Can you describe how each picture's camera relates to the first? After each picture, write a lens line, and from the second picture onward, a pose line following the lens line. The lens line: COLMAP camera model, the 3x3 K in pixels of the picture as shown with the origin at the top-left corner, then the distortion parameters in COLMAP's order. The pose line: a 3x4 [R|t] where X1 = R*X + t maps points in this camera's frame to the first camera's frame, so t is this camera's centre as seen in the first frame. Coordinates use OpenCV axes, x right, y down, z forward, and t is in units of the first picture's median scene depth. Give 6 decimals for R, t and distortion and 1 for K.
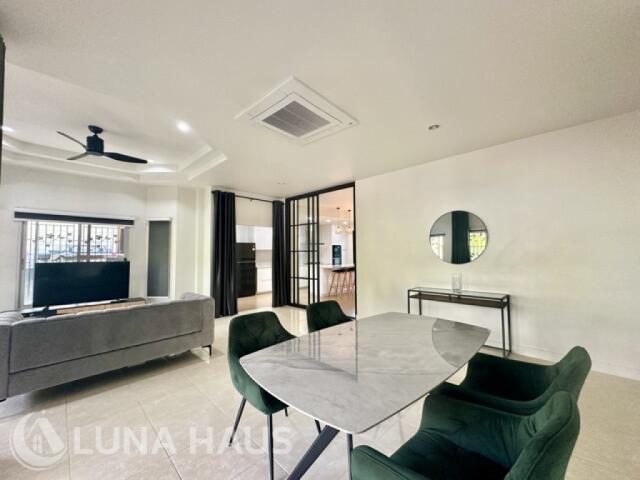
lens RADIAL K [[255.6, 0, 320.0], [0, 255.6, 240.0], [0, 0, 1]] dist [0.000556, -0.000088]
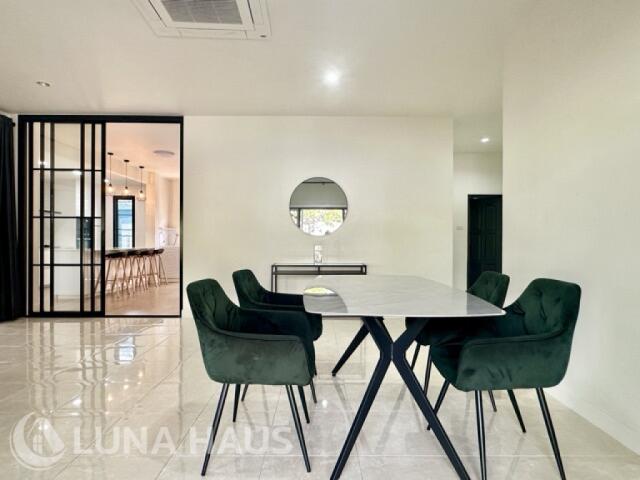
lens RADIAL K [[351.9, 0, 320.0], [0, 351.9, 240.0], [0, 0, 1]] dist [0.001488, 0.000032]
pose [[0.713710, 0.009873, 0.700372, -0.250659], [-0.046332, 0.998376, 0.033140, 0.049400], [-0.698908, -0.056102, 0.713008, 0.065029]]
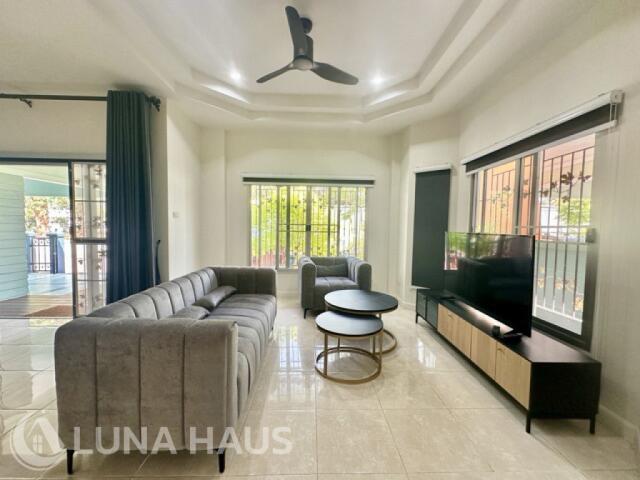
lens RADIAL K [[255.6, 0, 320.0], [0, 255.6, 240.0], [0, 0, 1]] dist [0.000556, -0.000088]
pose [[-0.714549, 0.036757, -0.698619, -0.280135], [0.025617, 0.999324, 0.026378, 0.061753], [0.699116, 0.000952, -0.715007, 0.959121]]
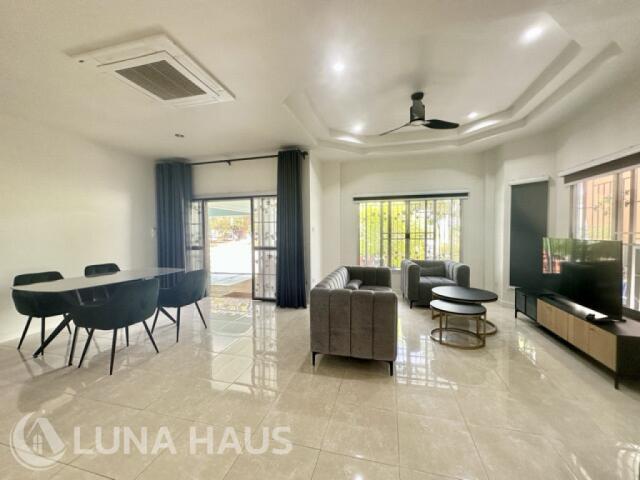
lens RADIAL K [[255.6, 0, 320.0], [0, 255.6, 240.0], [0, 0, 1]] dist [0.000556, -0.000088]
pose [[-0.882172, 0.035297, -0.469603, -0.071866], [0.042804, 0.999069, -0.005315, 0.050734], [0.468978, -0.024790, -0.882862, 1.054557]]
